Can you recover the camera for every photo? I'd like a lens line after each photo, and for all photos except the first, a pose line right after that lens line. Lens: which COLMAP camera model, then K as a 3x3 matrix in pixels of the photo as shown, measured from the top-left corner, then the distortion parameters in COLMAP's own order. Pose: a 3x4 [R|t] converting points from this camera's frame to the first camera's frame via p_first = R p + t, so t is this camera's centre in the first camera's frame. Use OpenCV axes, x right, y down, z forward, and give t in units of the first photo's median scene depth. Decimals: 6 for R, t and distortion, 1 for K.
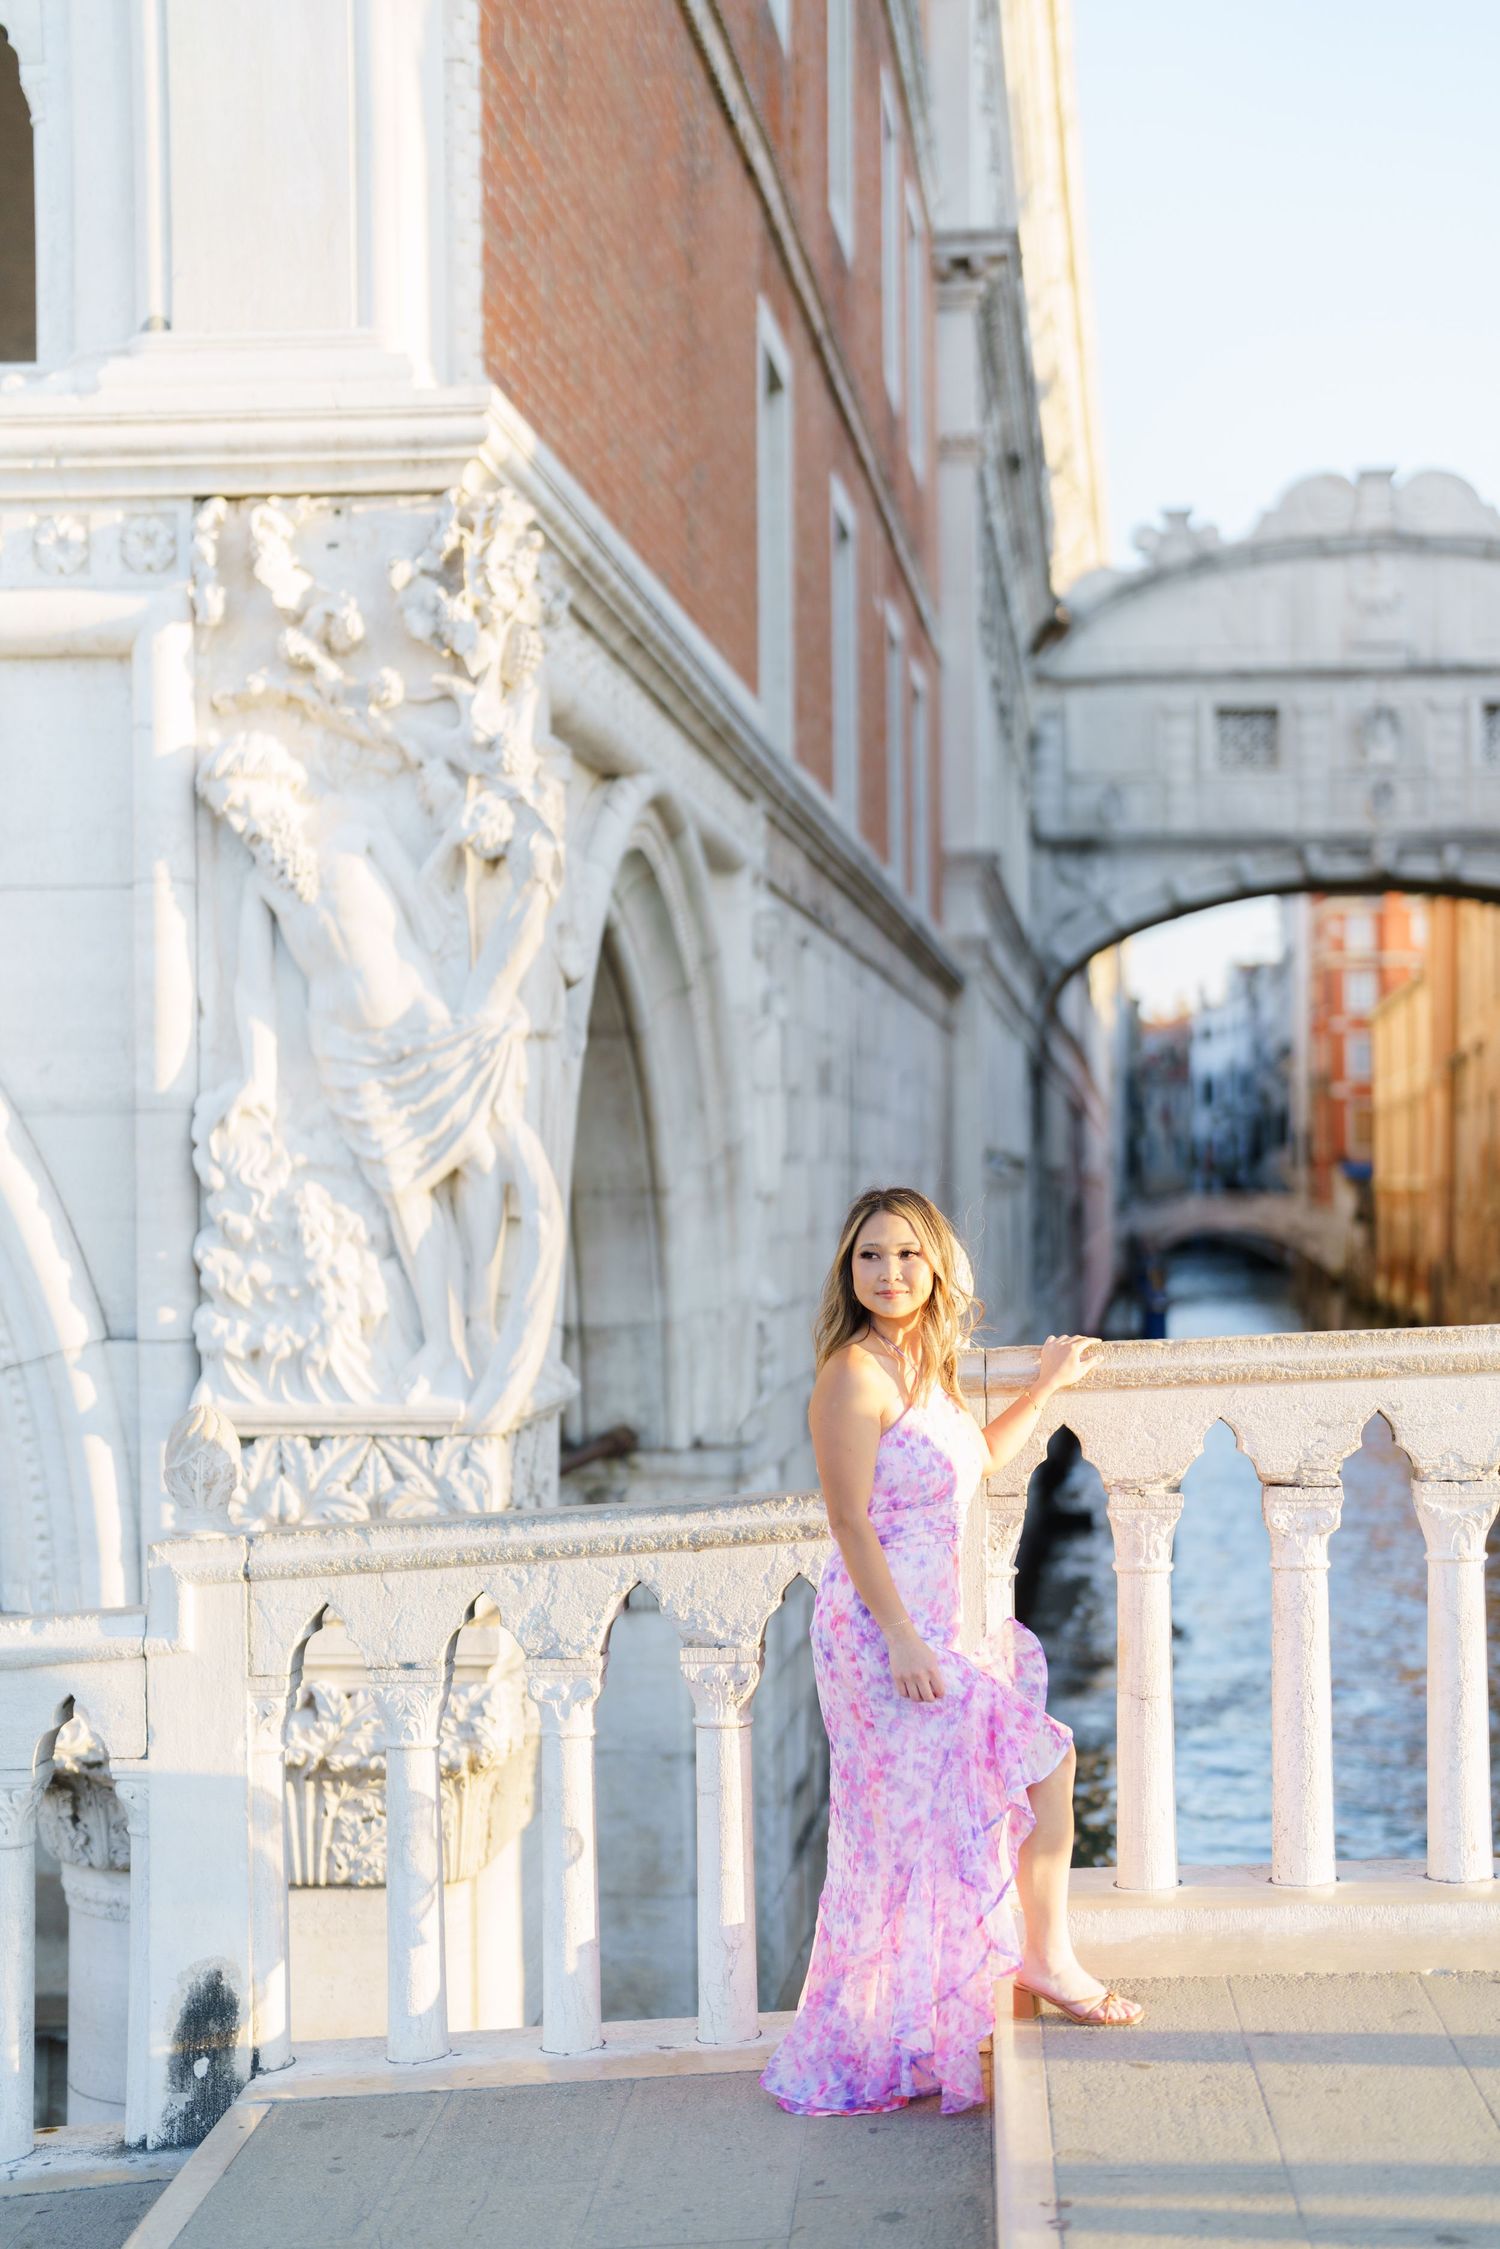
lens RADIAL K [[3171.5, 0, 750.4], [0, 3171.5, 1136.1], [0, 0, 1]] dist [-0.143562, 1.069377]
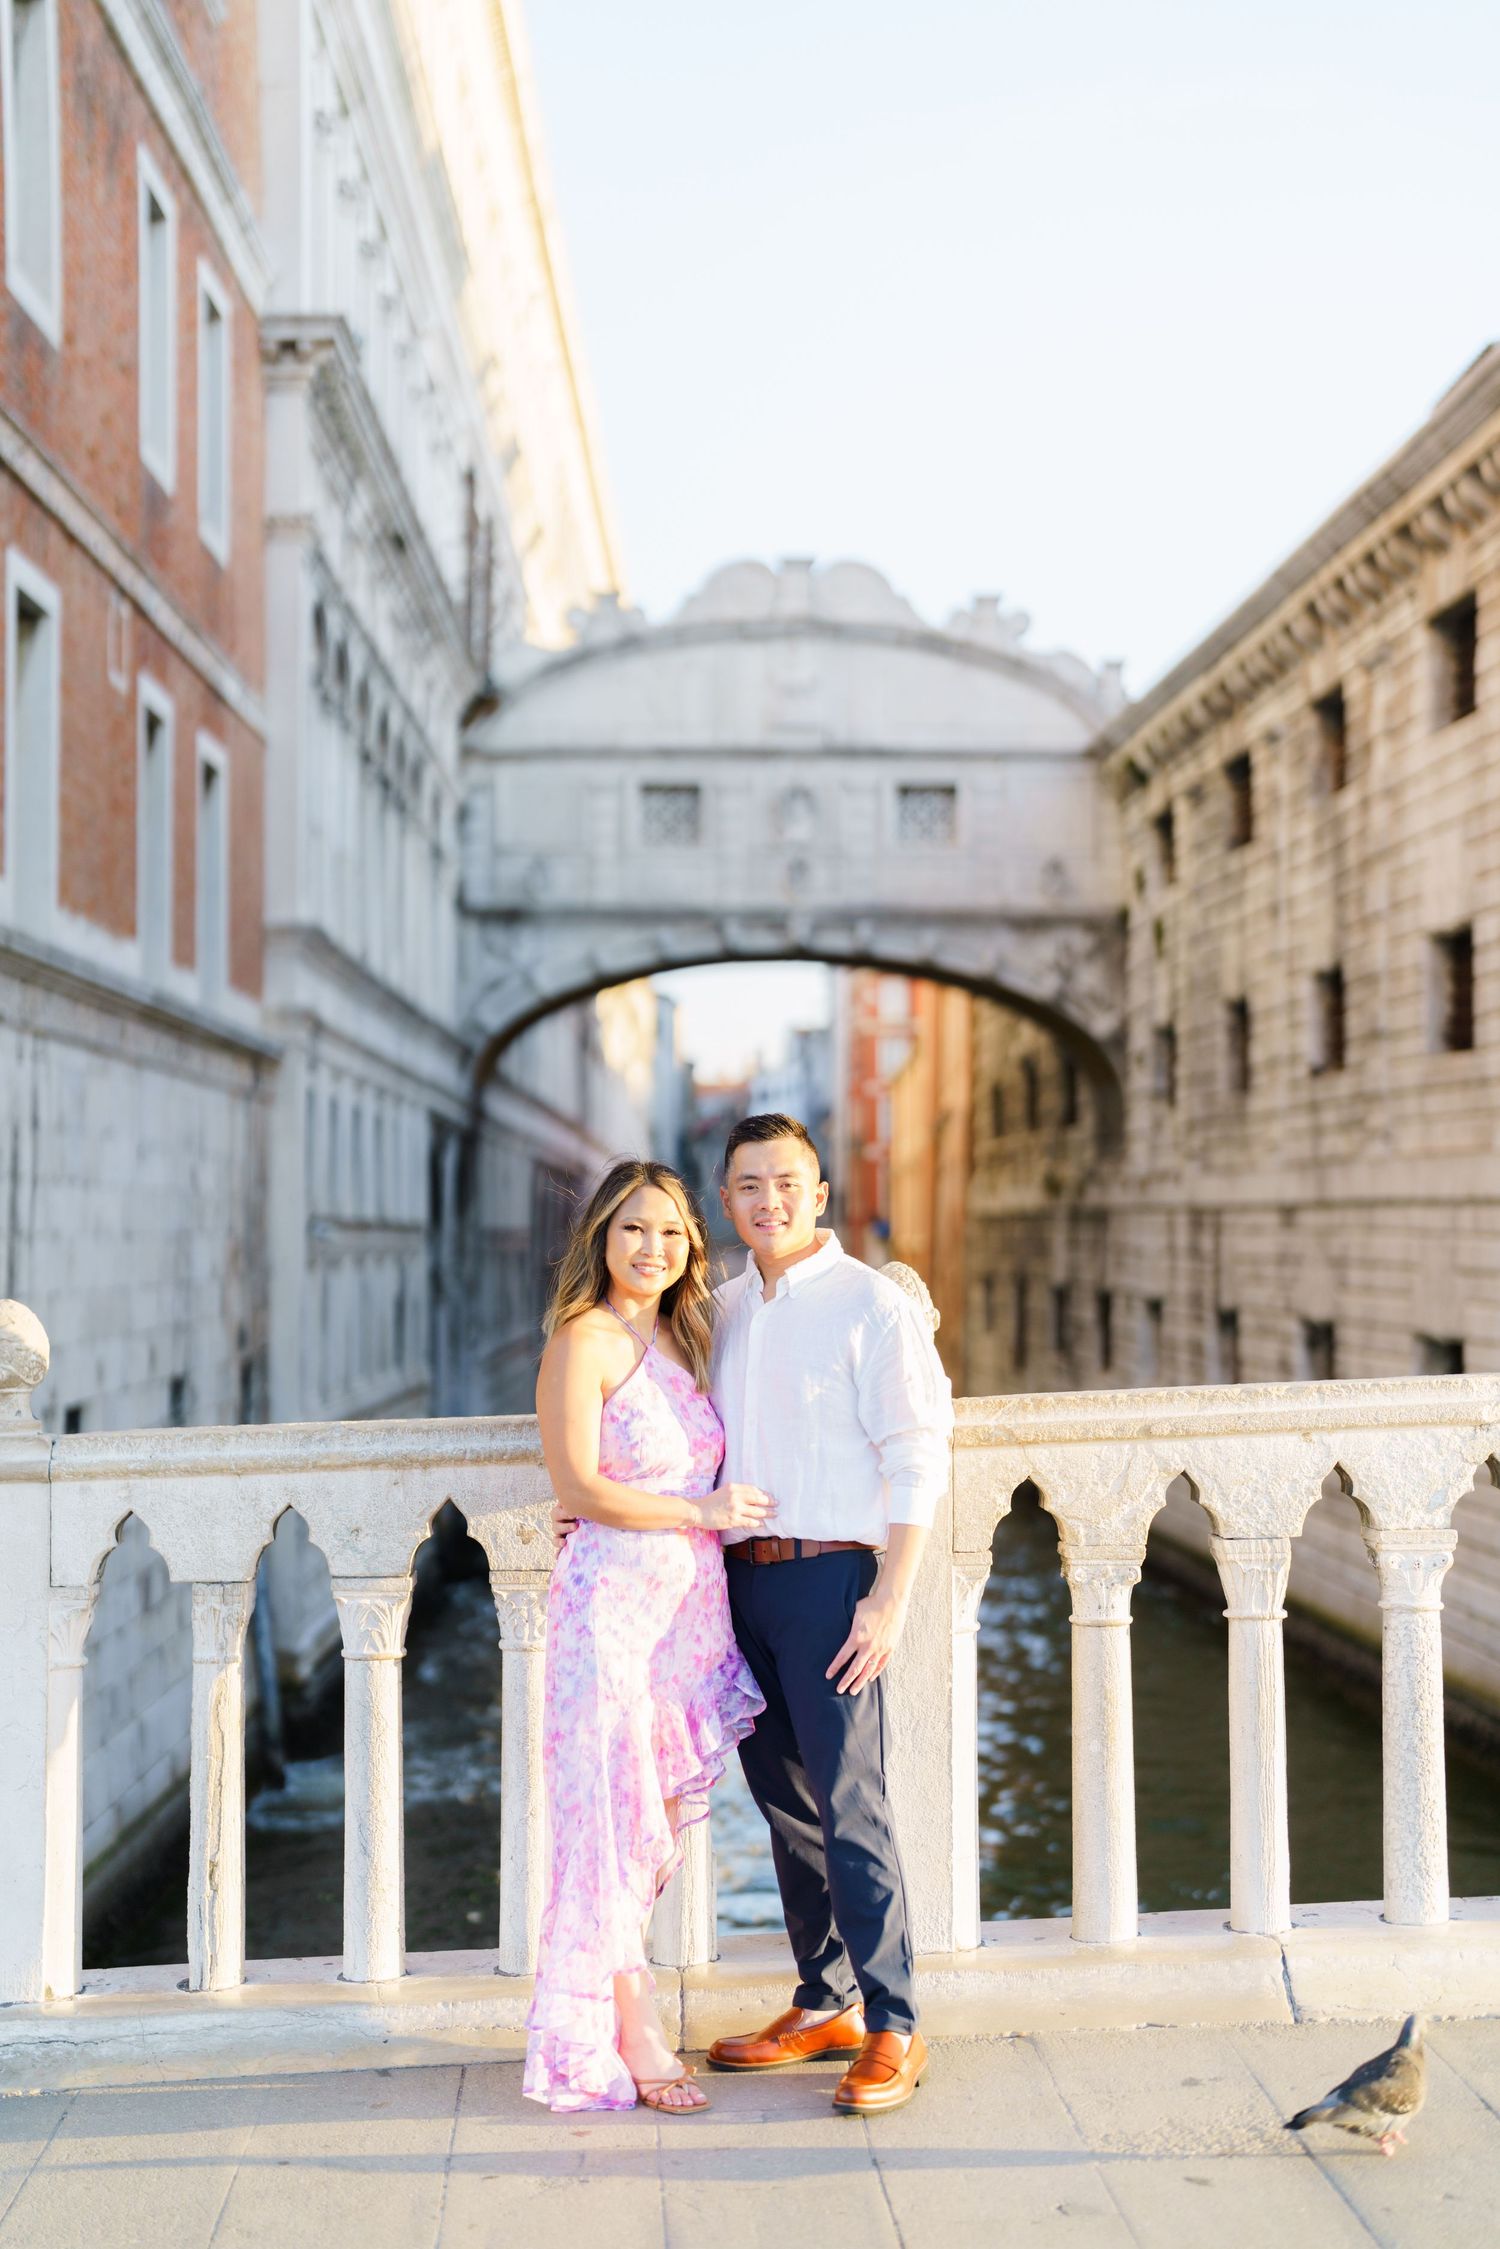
lens RADIAL K [[3091.8, 0, 748.3], [0, 3091.8, 1119.7], [0, 0, 1]] dist [-0.144513, 1.069748]
pose [[0.992779, 0.010448, 0.119506, 0.341648], [-0.007710, 0.999698, -0.023355, -0.016470], [-0.119714, 0.022265, 0.992559, 0.005318]]
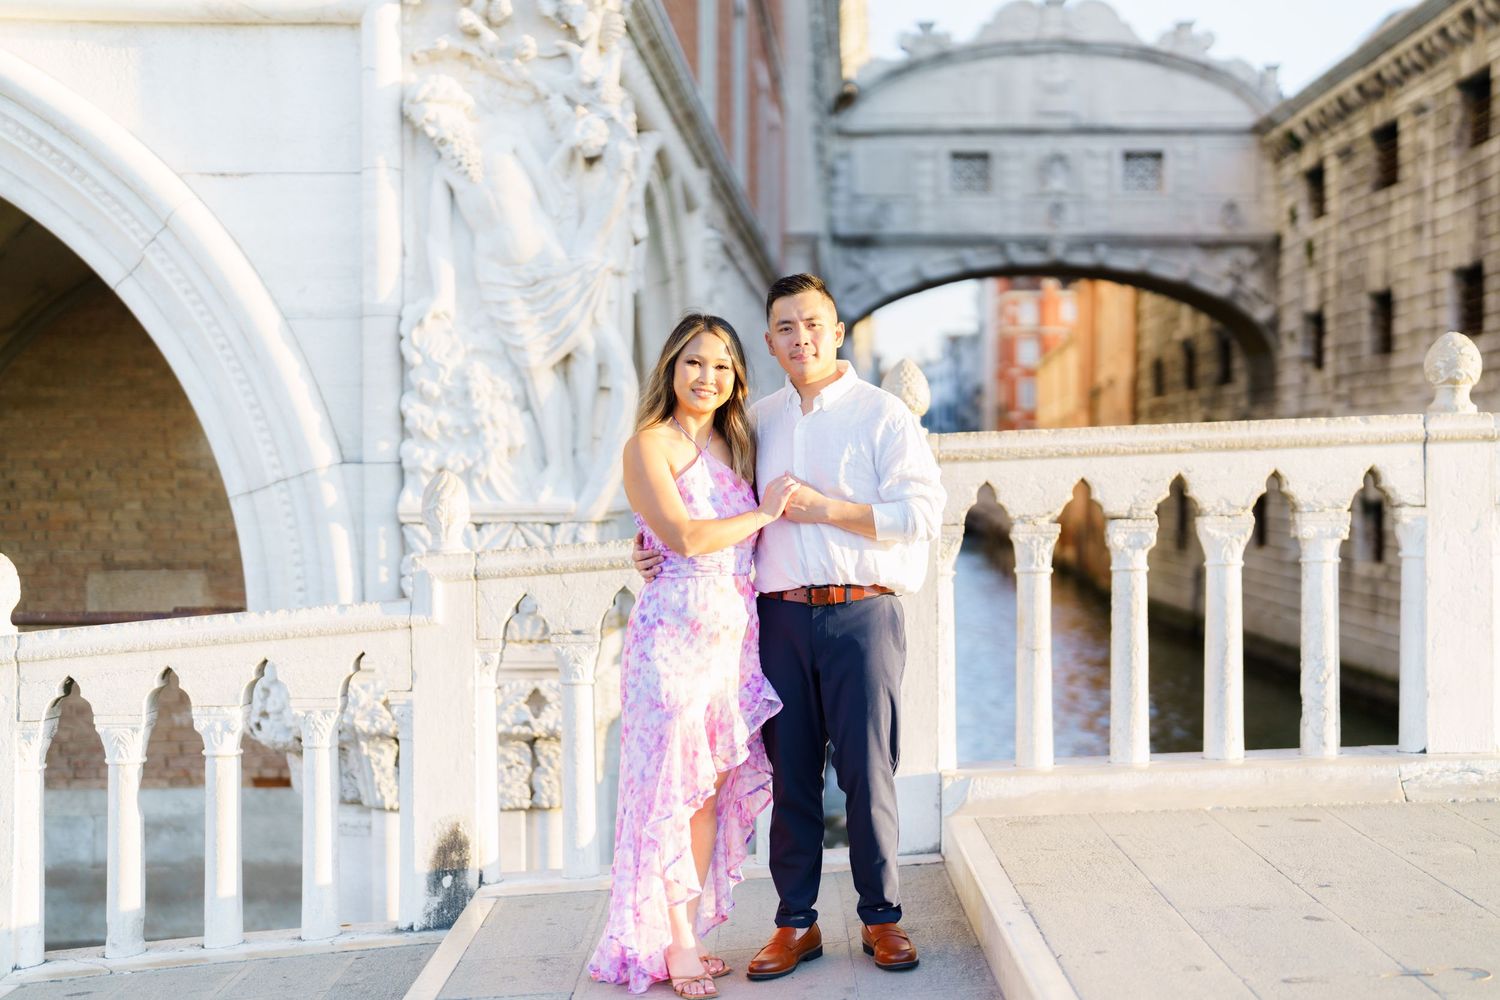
lens RADIAL K [[2094.8, 0, 757.4], [0, 2094.8, 500.3], [0, 0, 1]] dist [-0.145720, 1.070379]
pose [[0.997755, 0.005732, 0.066731, -0.068139], [-0.007257, 0.999717, 0.022644, 0.058766], [-0.066582, -0.023078, 0.997514, -0.046497]]
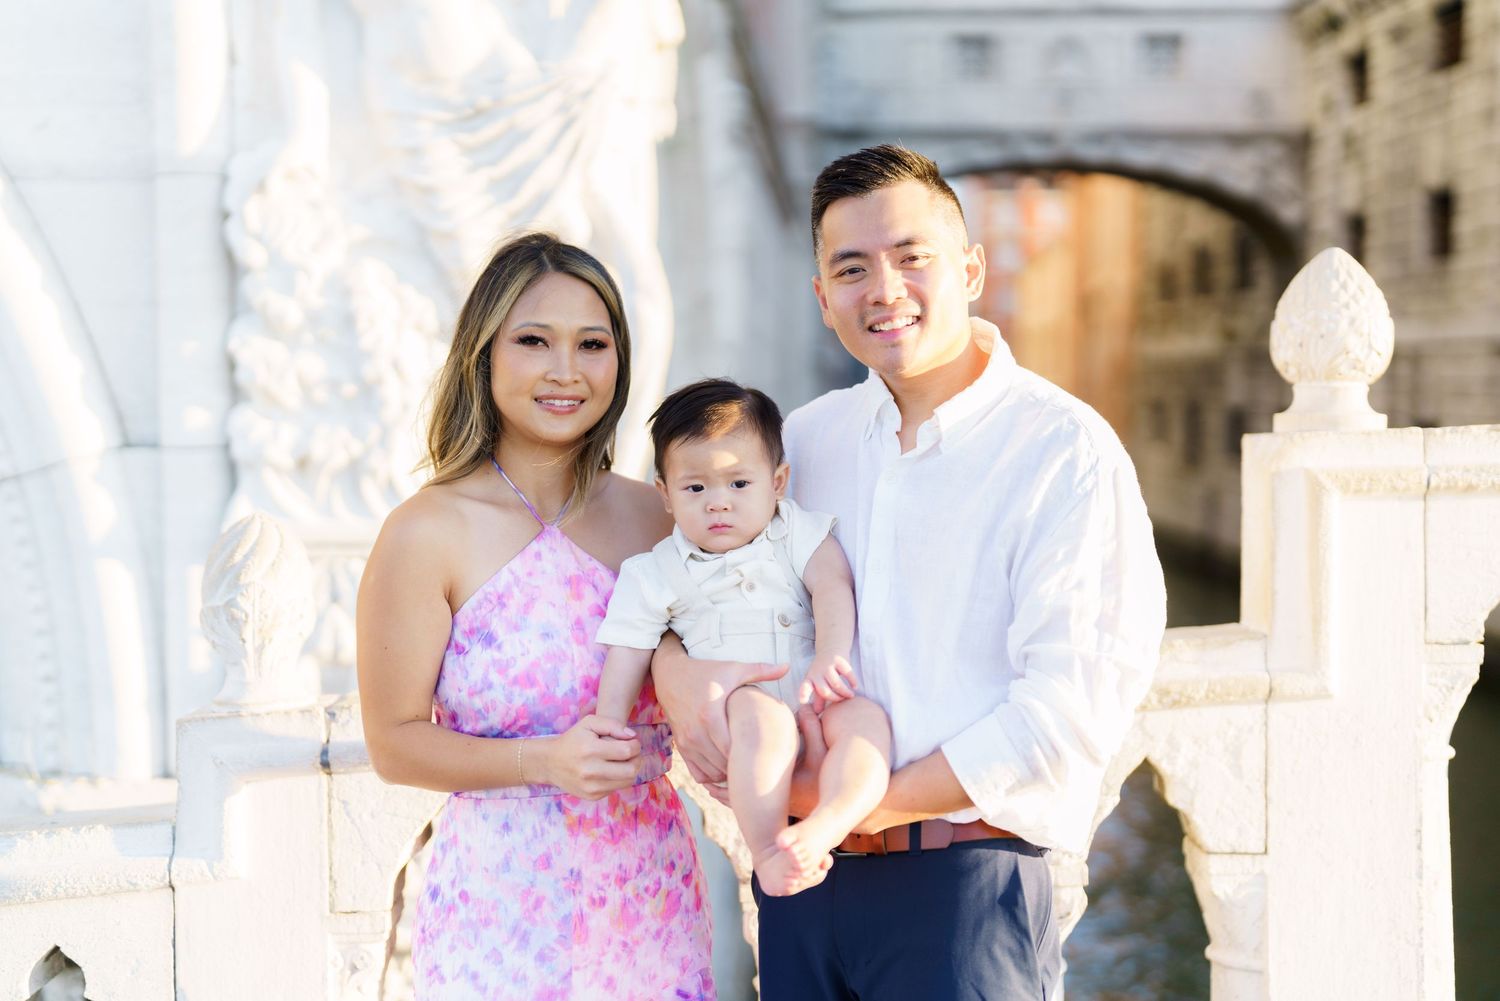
lens RADIAL K [[2115.3, 0, 752.8], [0, 2115.3, 496.9], [0, 0, 1]] dist [-0.143562, 1.069377]
pose [[0.996787, 0.000701, 0.080093, -0.081033], [-0.005880, 0.997904, 0.064451, 0.040619], [-0.079880, -0.064715, 0.994702, 0.425161]]
